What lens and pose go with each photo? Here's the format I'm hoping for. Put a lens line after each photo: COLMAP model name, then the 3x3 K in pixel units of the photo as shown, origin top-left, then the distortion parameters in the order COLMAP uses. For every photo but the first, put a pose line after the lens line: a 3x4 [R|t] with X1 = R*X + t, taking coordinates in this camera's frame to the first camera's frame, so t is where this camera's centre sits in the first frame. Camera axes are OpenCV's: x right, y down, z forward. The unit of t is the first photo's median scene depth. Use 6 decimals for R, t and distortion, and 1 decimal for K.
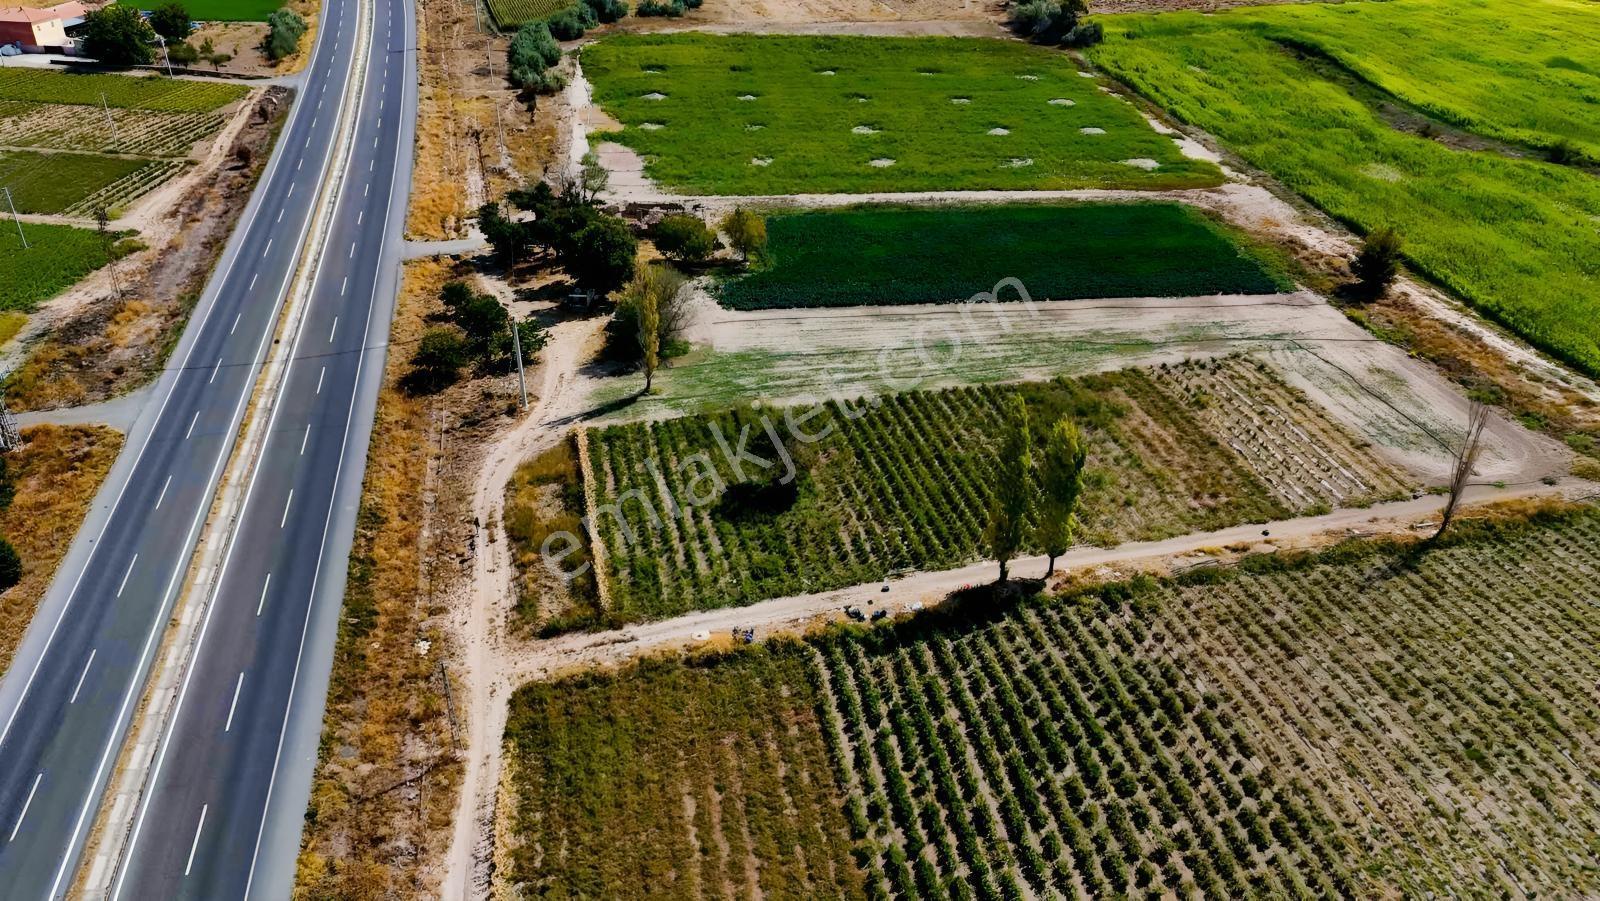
lens RADIAL K [[1172.0, 0, 804.4], [0, 1172.0, 460.2], [0, 0, 1]] dist [0.075052, -0.069053]
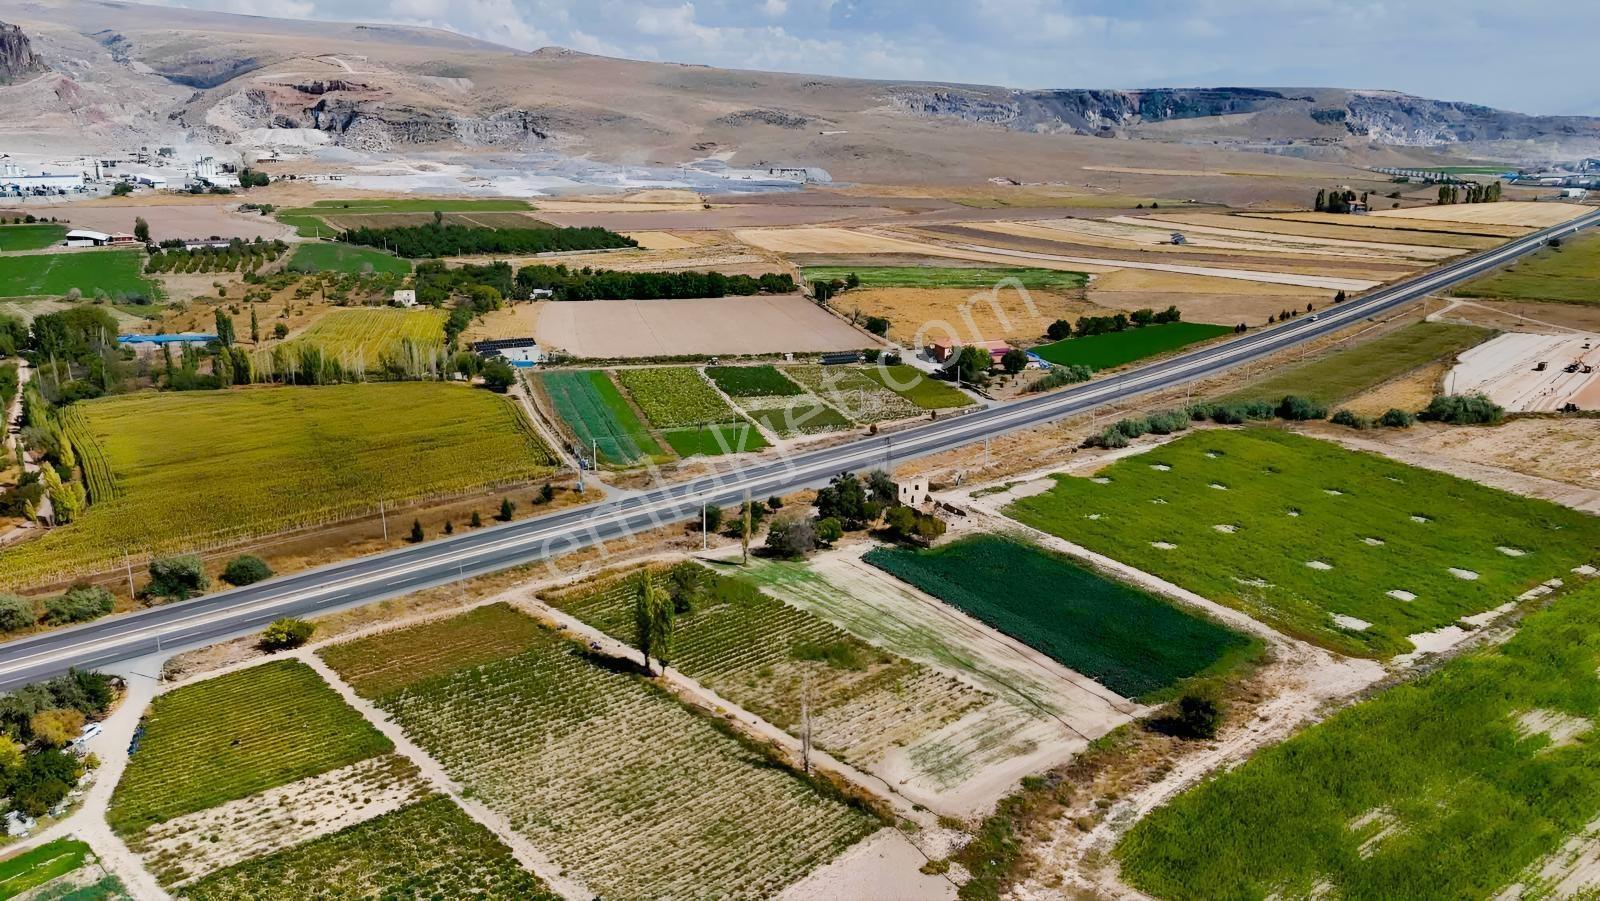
lens RADIAL K [[1172.0, 0, 804.4], [0, 1172.0, 460.2], [0, 0, 1]] dist [0.075052, -0.069053]
pose [[0.472391, 0.238715, -0.848447, 1.303833], [-0.455575, 0.890192, -0.003191, -0.219988], [0.754519, 0.388038, 0.529271, 0.026577]]
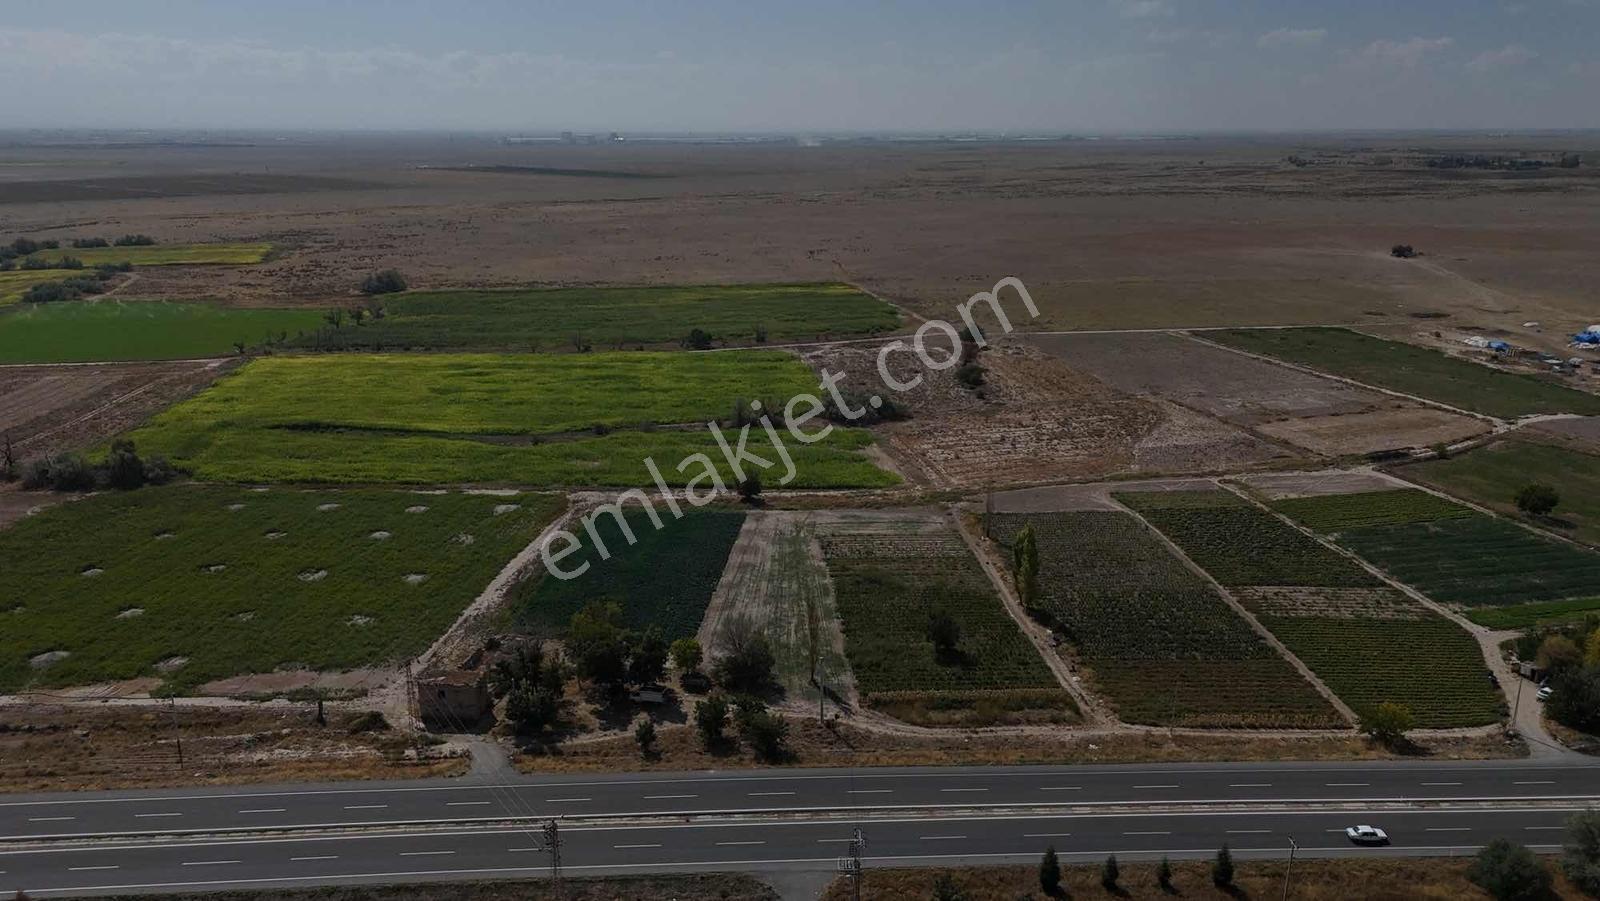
lens RADIAL K [[1174.4, 0, 804.7], [0, 1174.4, 457.5], [0, 0, 1]] dist [0.076921, -0.073133]
pose [[0.174308, -0.277482, 0.944786, -1.305374], [0.507983, 0.847283, 0.155125, -0.477539], [-0.843546, 0.452896, 0.288644, 0.416337]]
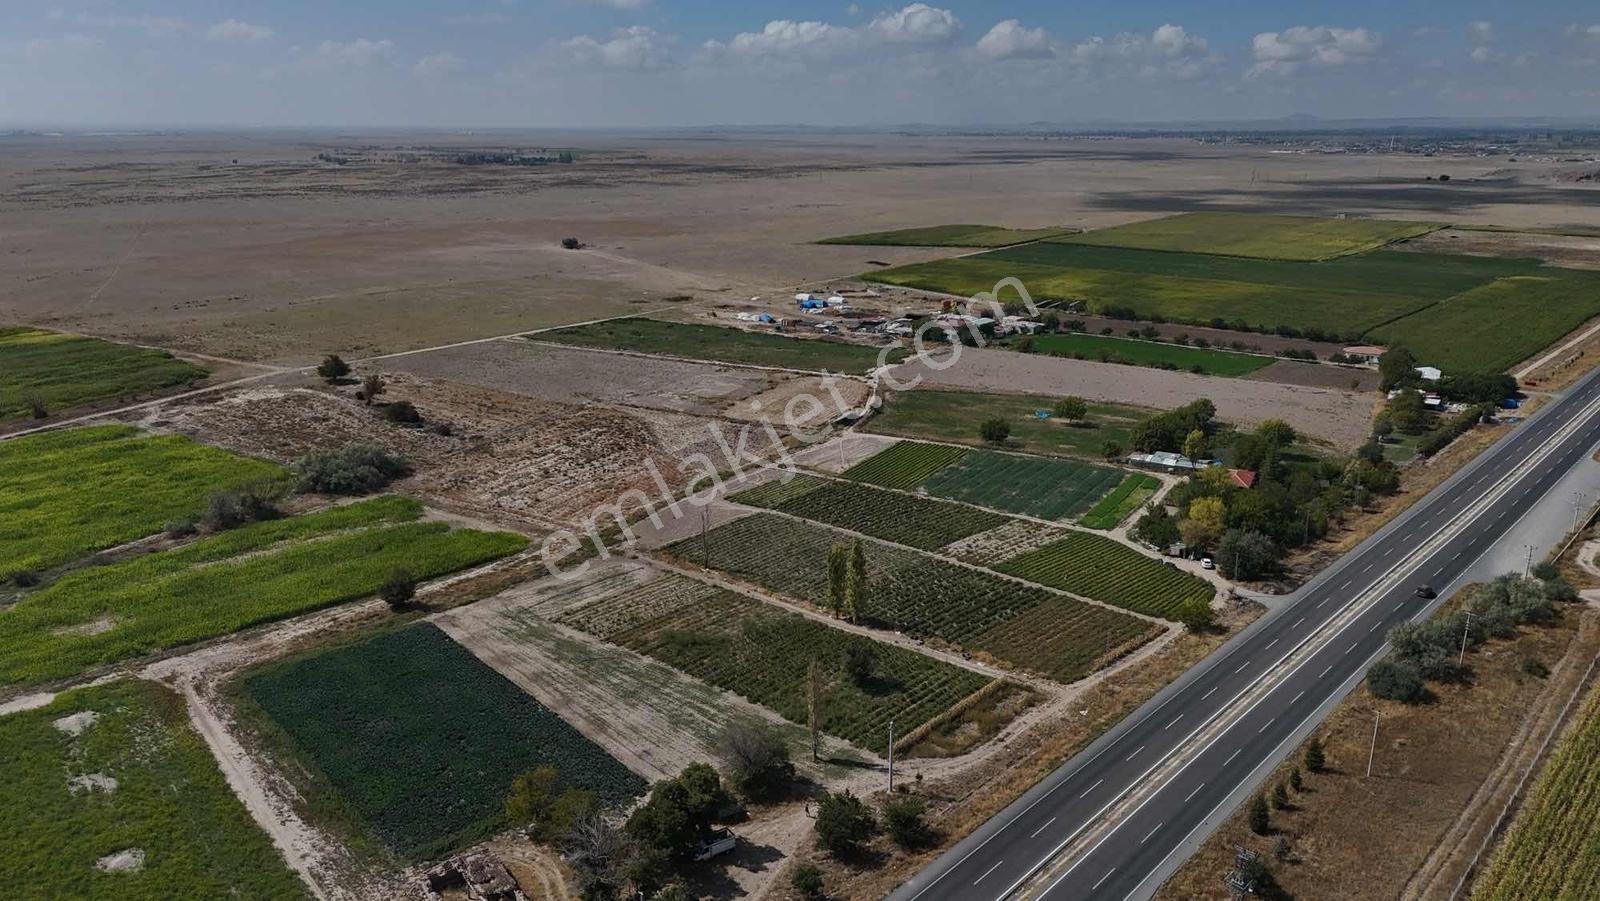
lens RADIAL K [[1174.4, 0, 804.7], [0, 1174.4, 457.5], [0, 0, 1]] dist [0.076921, -0.073133]
pose [[-0.579999, -0.234071, 0.780264, -0.981214], [0.412287, 0.741751, 0.528986, -0.922446], [-0.702582, 0.628503, -0.333710, 1.122350]]
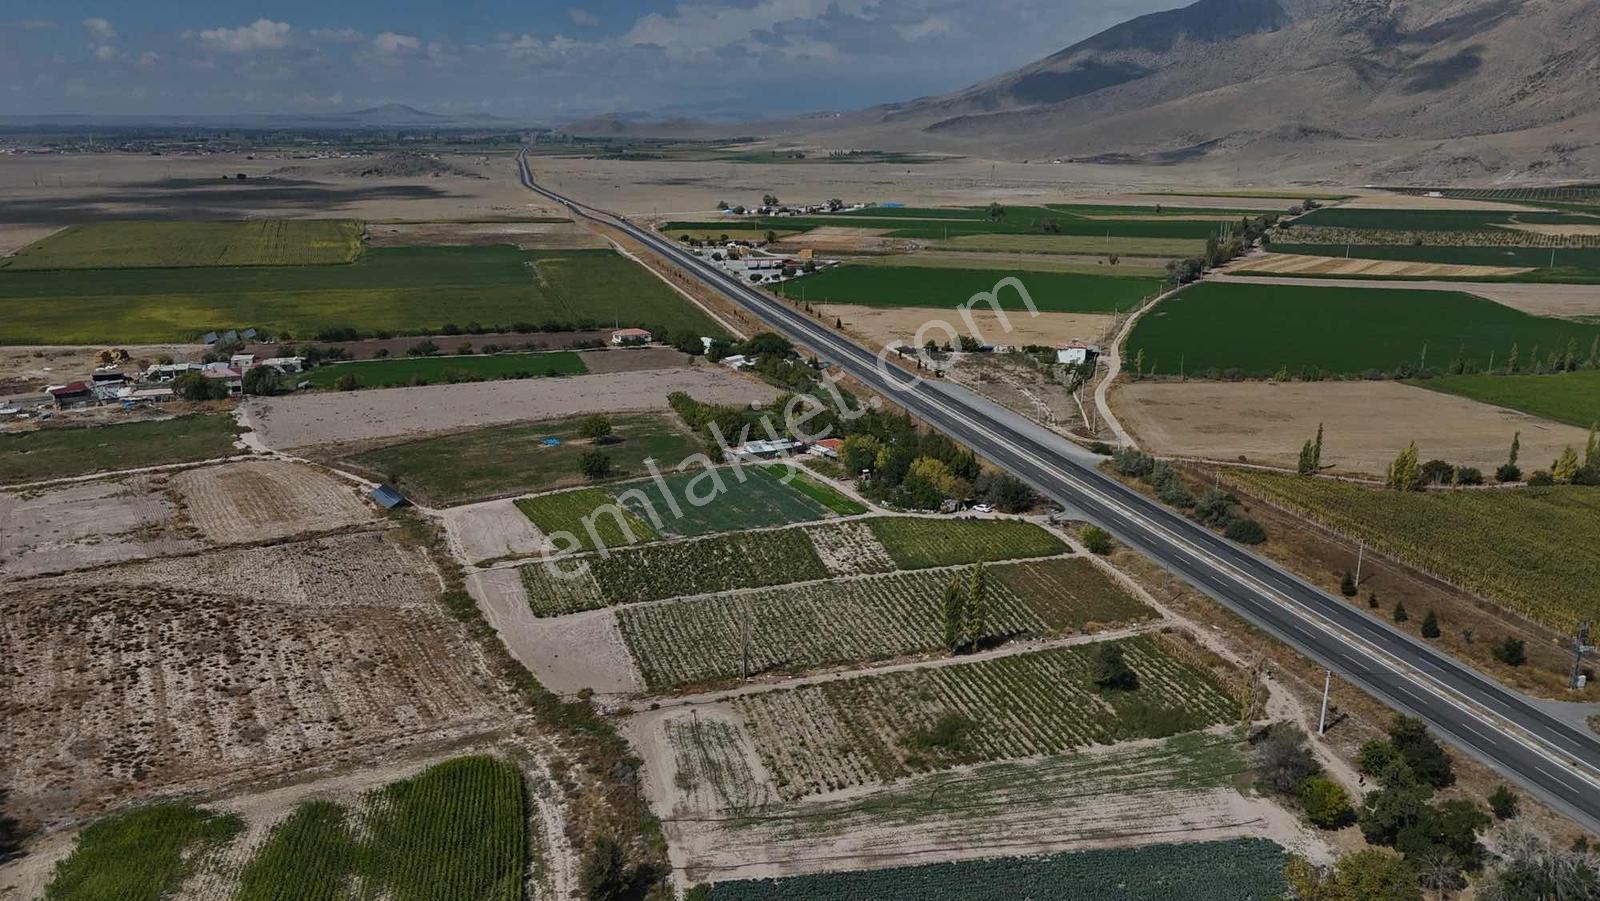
lens RADIAL K [[1174.4, 0, 804.7], [0, 1174.4, 457.5], [0, 0, 1]] dist [0.076921, -0.073133]
pose [[-0.998444, 0.002872, -0.055687, 0.409664], [-0.038630, 0.684565, 0.727928, -1.146241], [0.040212, 0.728946, -0.683389, 1.515720]]
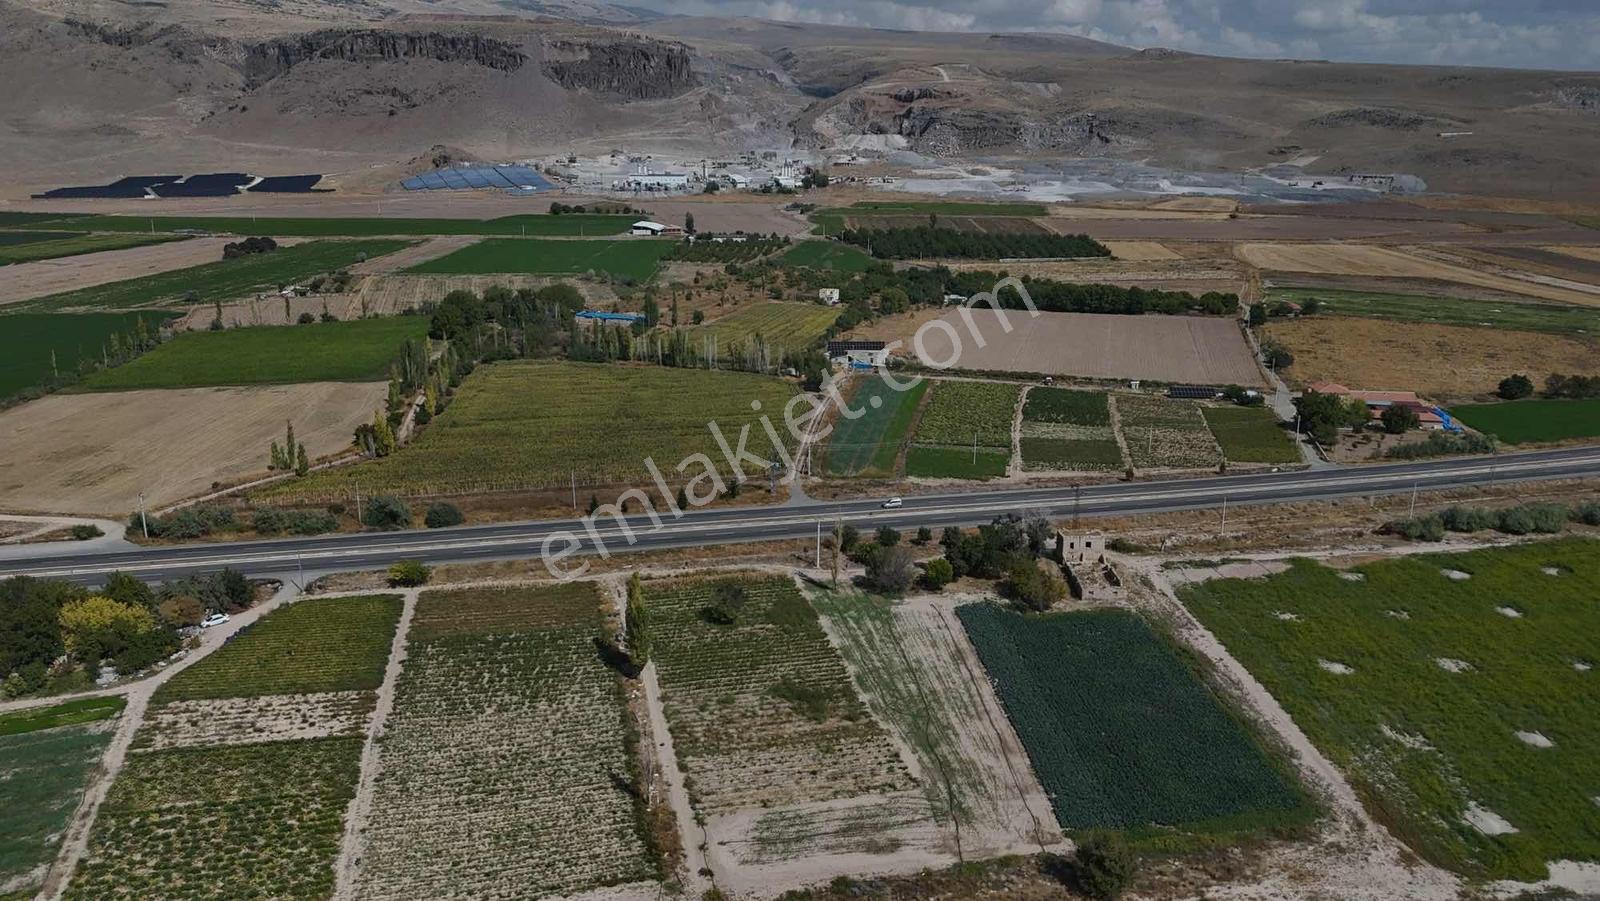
lens RADIAL K [[1172.0, 0, 804.4], [0, 1172.0, 460.2], [0, 0, 1]] dist [0.075052, -0.069053]
pose [[-0.016527, 0.269689, -0.962806, 1.391747], [-0.519742, 0.820301, 0.238694, -0.566708], [0.854163, 0.504356, 0.126612, 0.572961]]
